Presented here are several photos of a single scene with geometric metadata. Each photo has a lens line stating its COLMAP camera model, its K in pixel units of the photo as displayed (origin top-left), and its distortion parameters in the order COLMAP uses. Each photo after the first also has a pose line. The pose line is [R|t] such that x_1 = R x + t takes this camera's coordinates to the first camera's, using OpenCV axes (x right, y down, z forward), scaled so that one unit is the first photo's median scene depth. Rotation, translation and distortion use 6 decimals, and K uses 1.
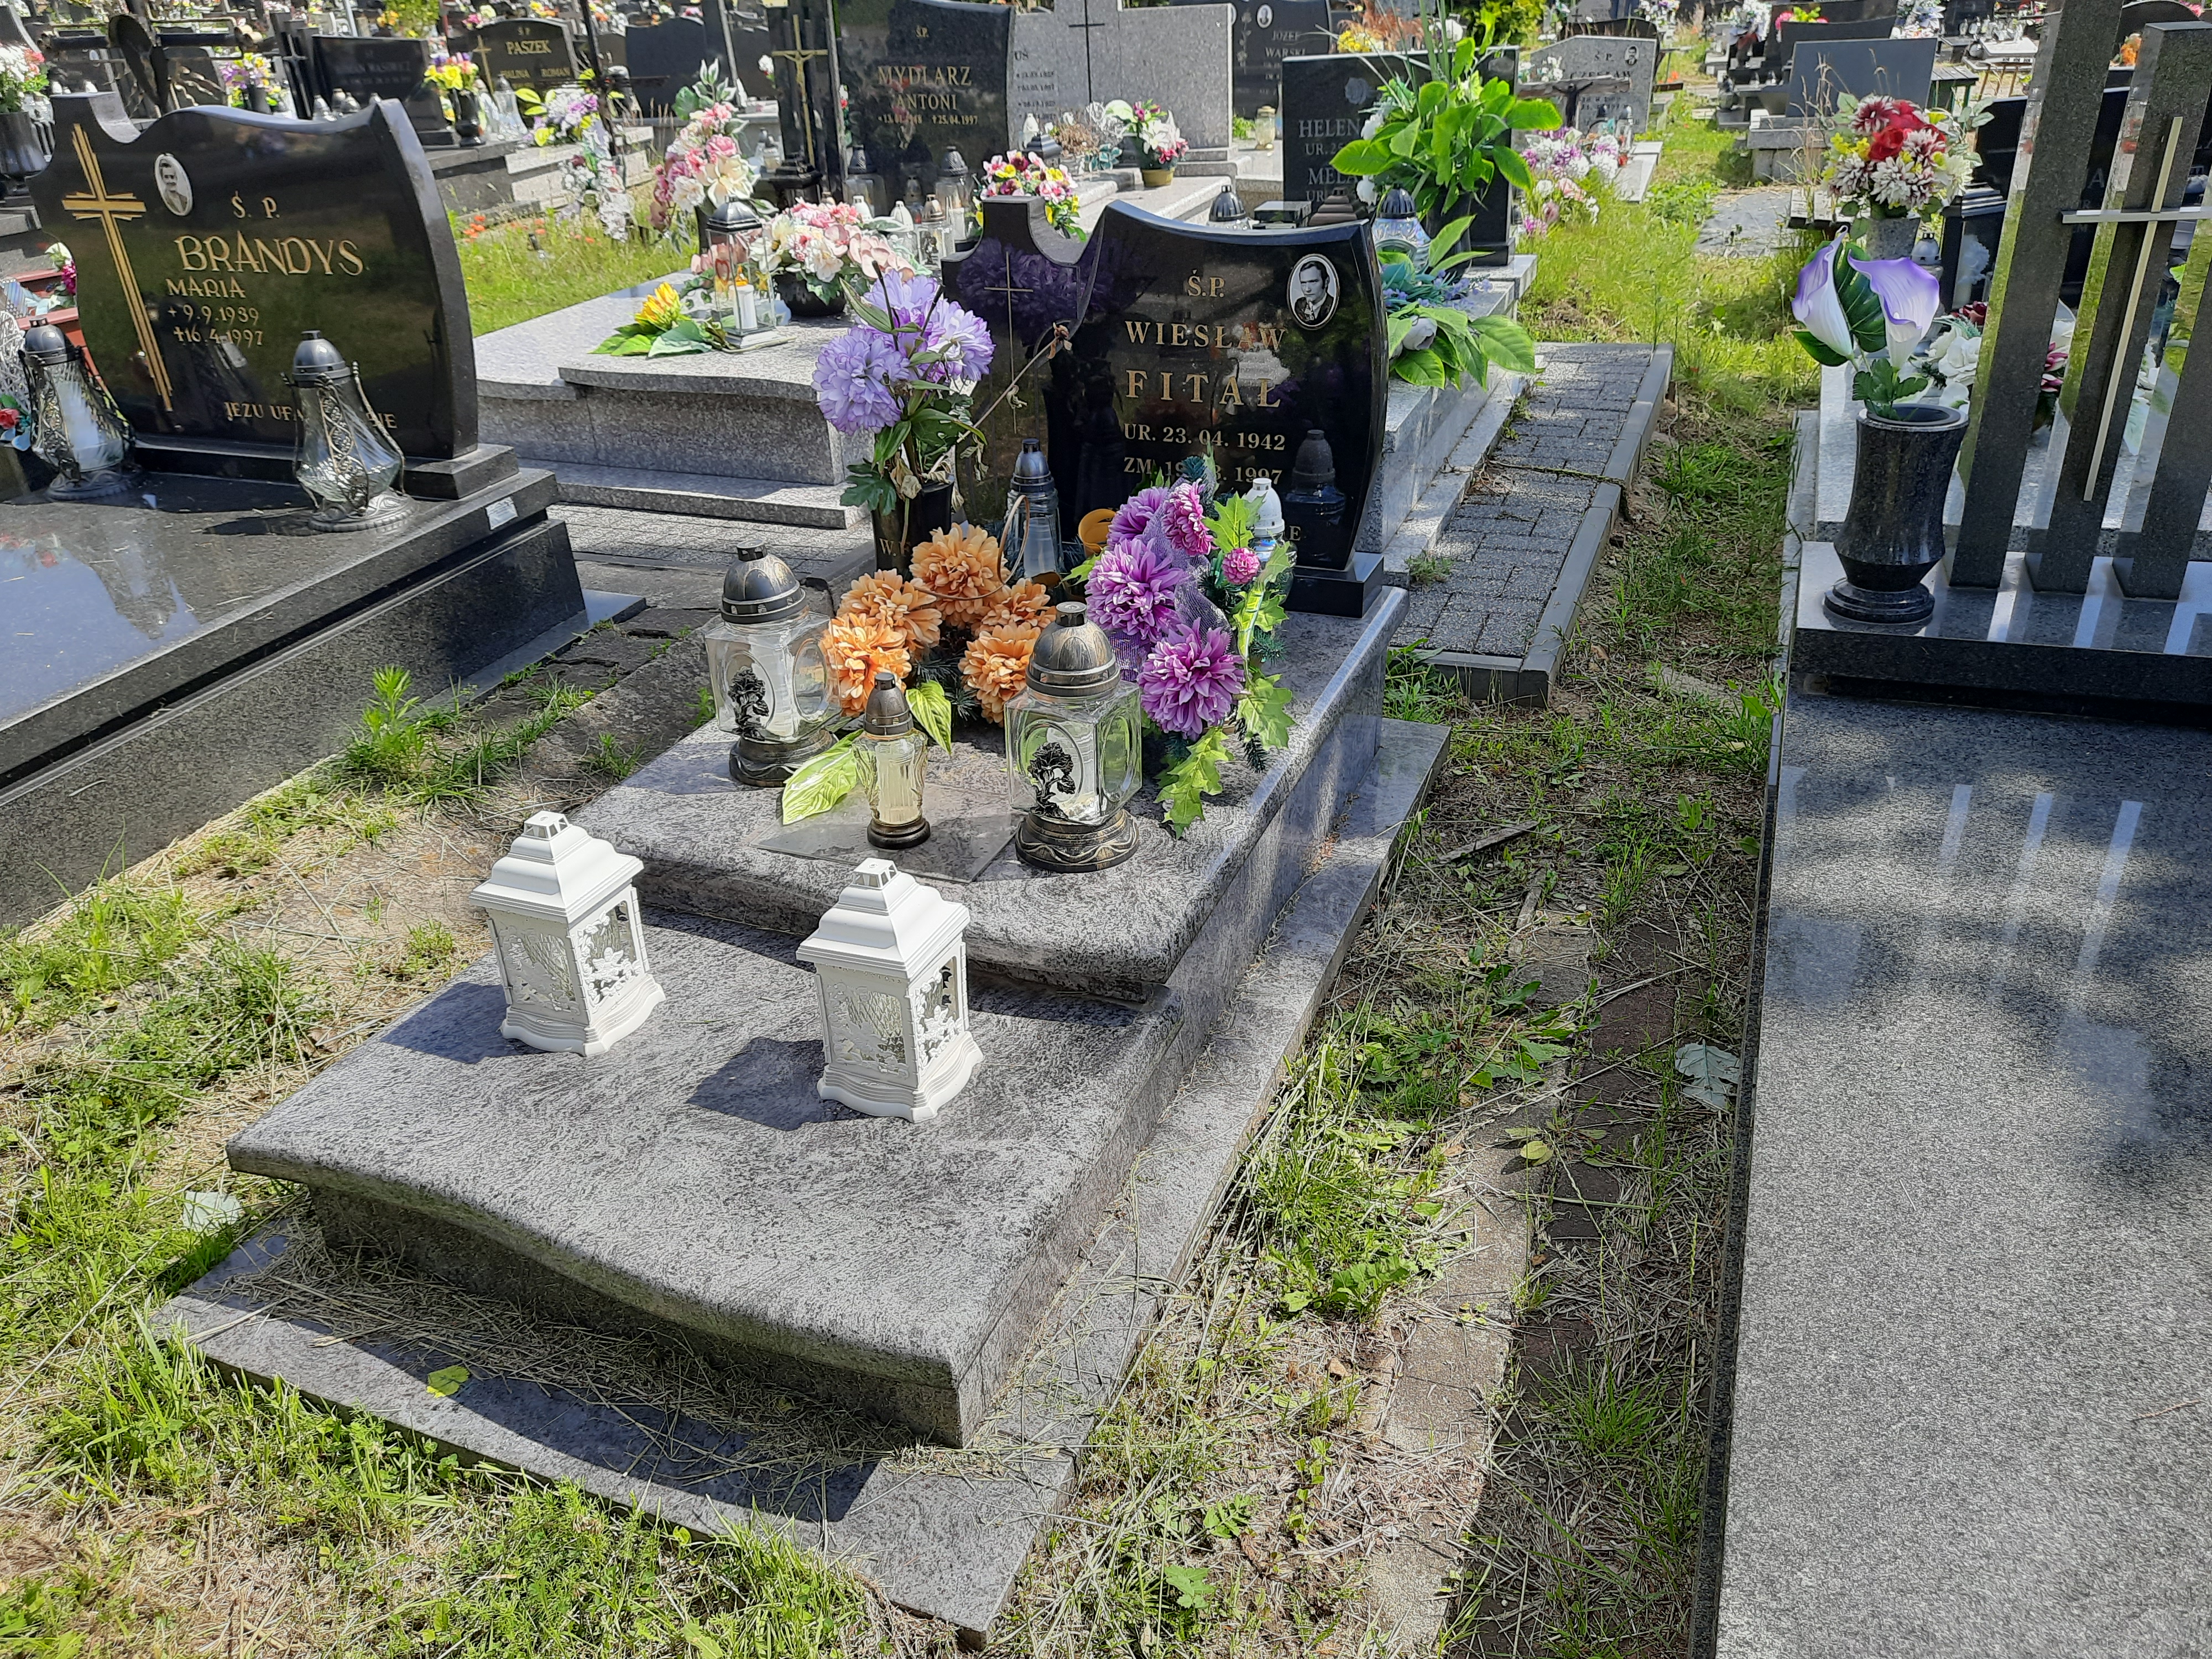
lens RADIAL K [[1631.5, 0, 1106.0], [0, 1631.5, 829.5], [0, 0, 1]] dist [0.053880, -0.058741]
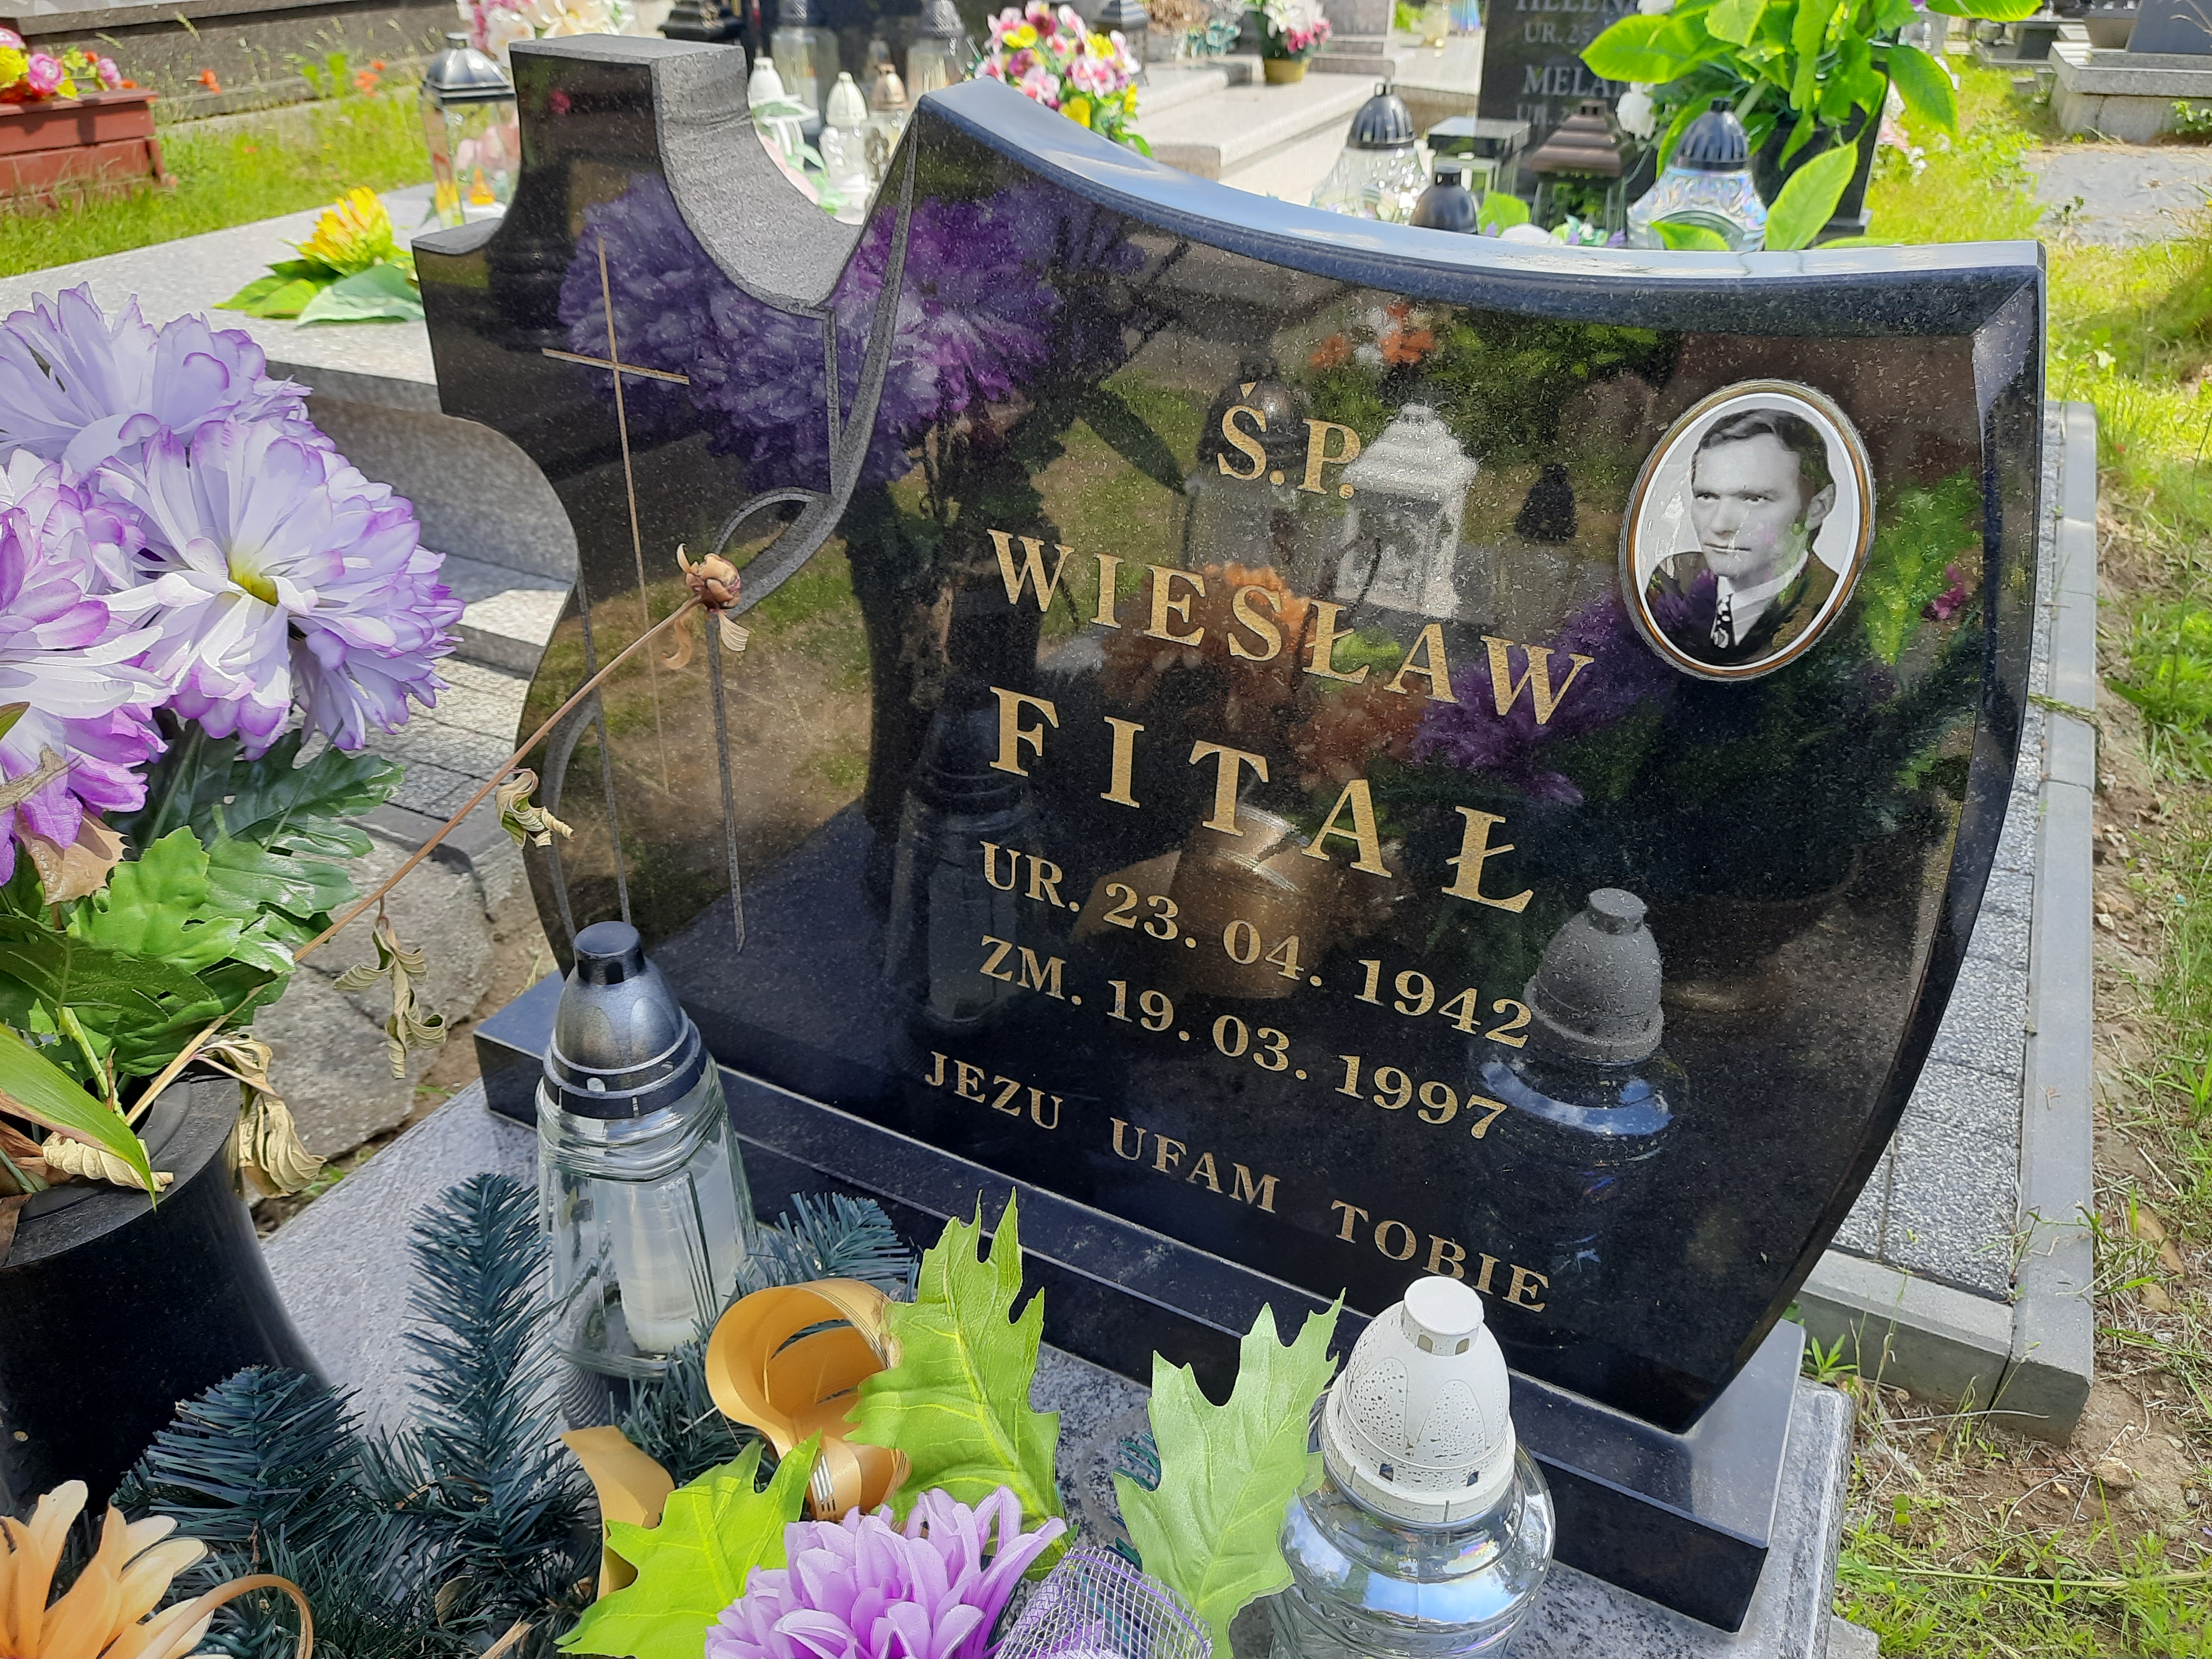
lens RADIAL K [[1631.5, 0, 1106.0], [0, 1631.5, 829.5], [0, 0, 1]] dist [0.053880, -0.058741]
pose [[0.994703, 0.091911, -0.046026, 0.026177], [-0.089352, 0.994487, 0.054872, -0.148992], [0.050815, -0.050469, 0.997432, 0.389937]]
